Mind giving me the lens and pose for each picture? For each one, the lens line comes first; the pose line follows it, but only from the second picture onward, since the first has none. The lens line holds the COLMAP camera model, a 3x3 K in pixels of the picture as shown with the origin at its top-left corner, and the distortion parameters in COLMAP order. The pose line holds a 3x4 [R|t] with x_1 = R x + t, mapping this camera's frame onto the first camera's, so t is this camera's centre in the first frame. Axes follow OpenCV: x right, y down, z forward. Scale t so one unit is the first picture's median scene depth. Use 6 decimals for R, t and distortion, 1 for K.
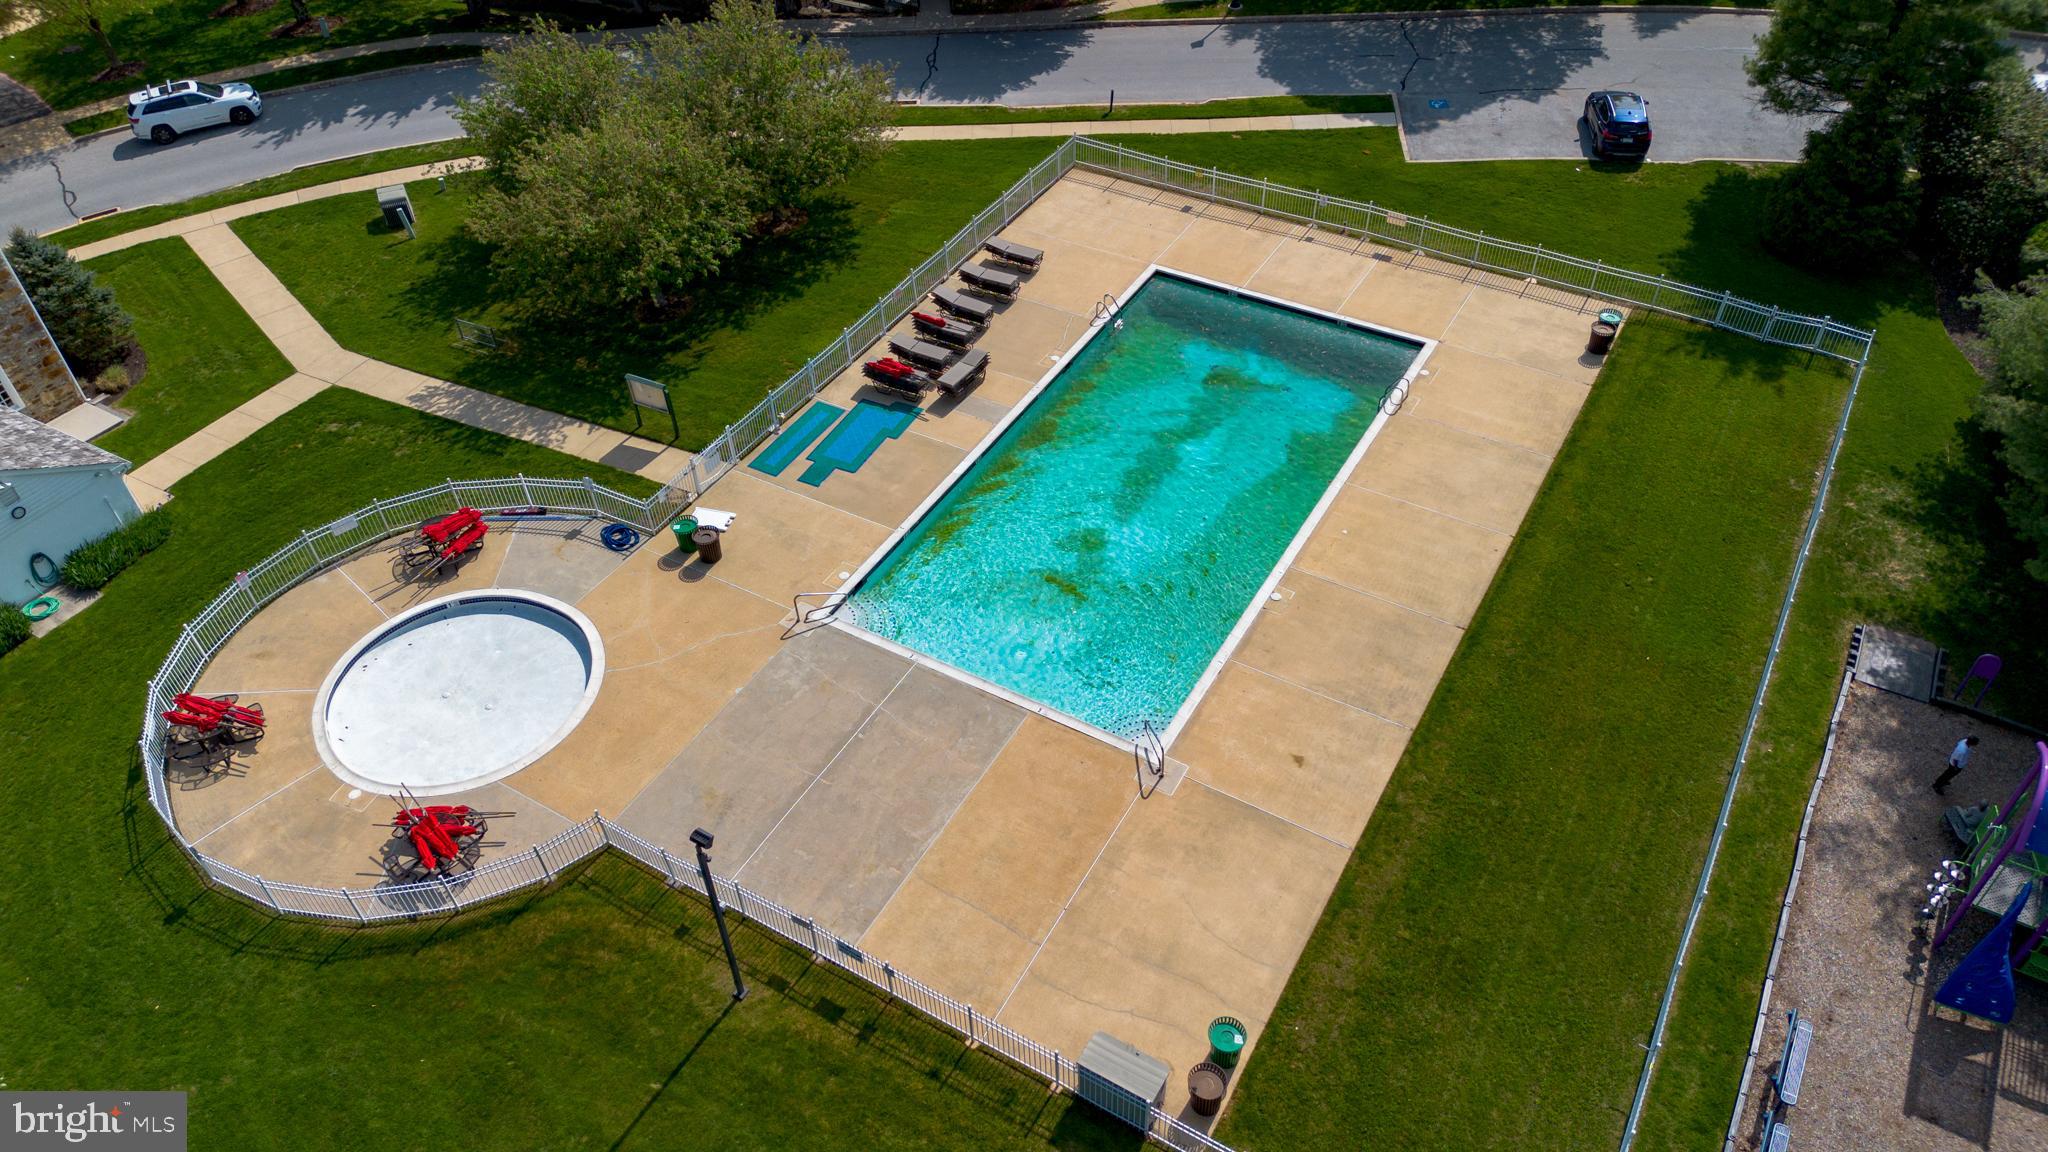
lens RADIAL K [[1443.6, 0, 1024.0], [0, 1443.6, 576.0], [0, 0, 1]] dist [0.076380, -0.073170]
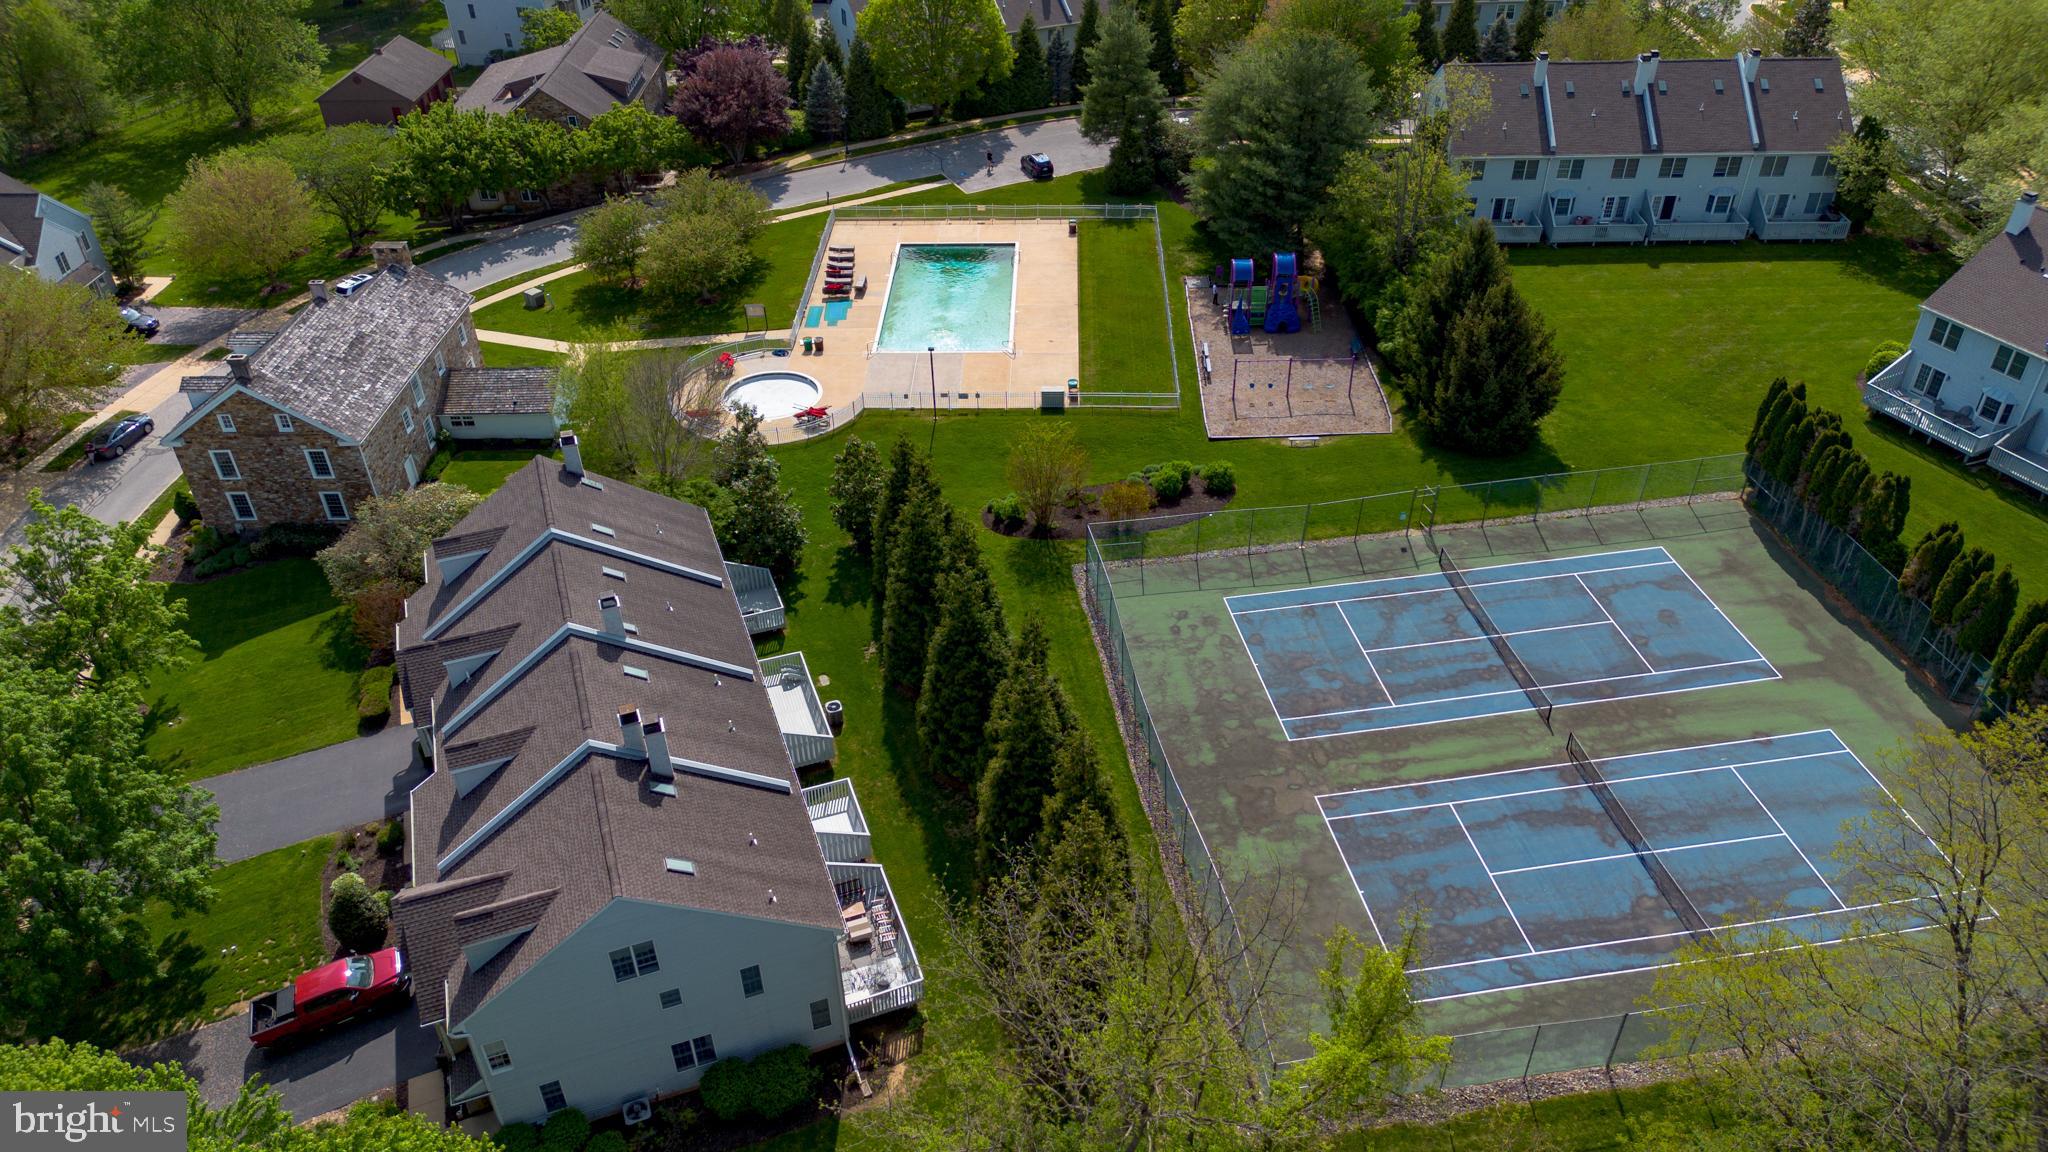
lens RADIAL K [[1443.6, 0, 1024.0], [0, 1443.6, 576.0], [0, 0, 1]] dist [0.076380, -0.073170]
pose [[0.874033, -0.277124, 0.399085, -0.943631], [0.331174, 0.940819, -0.071997, 0.614510], [-0.355515, 0.195094, 0.914083, -1.304436]]
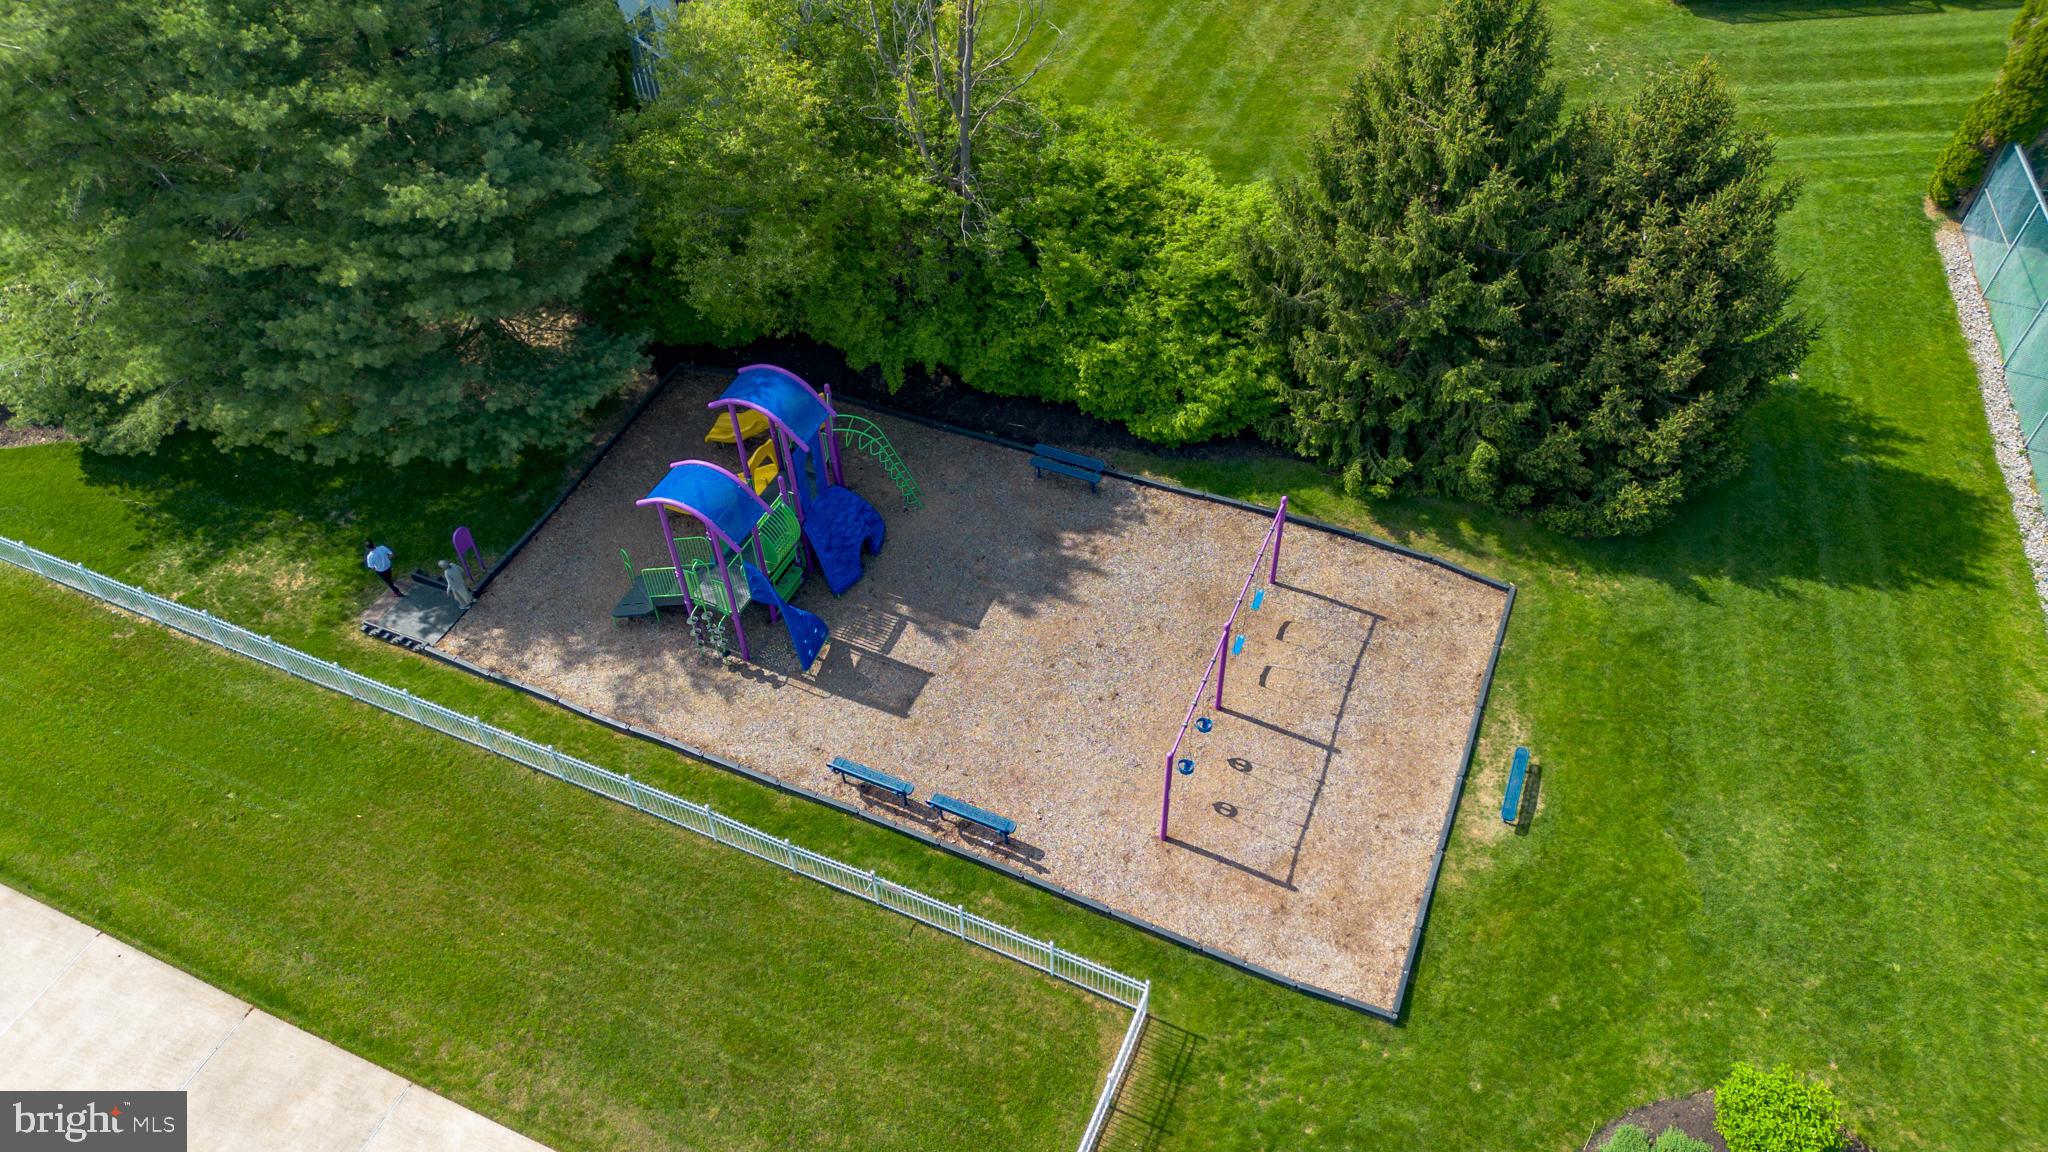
lens RADIAL K [[1443.6, 0, 1024.0], [0, 1443.6, 576.0], [0, 0, 1]] dist [0.076380, -0.073170]
pose [[-0.109972, -0.715841, 0.689549, -0.091823], [0.700438, 0.436400, 0.564749, -0.179014], [-0.705190, 0.545093, 0.453411, 0.204239]]
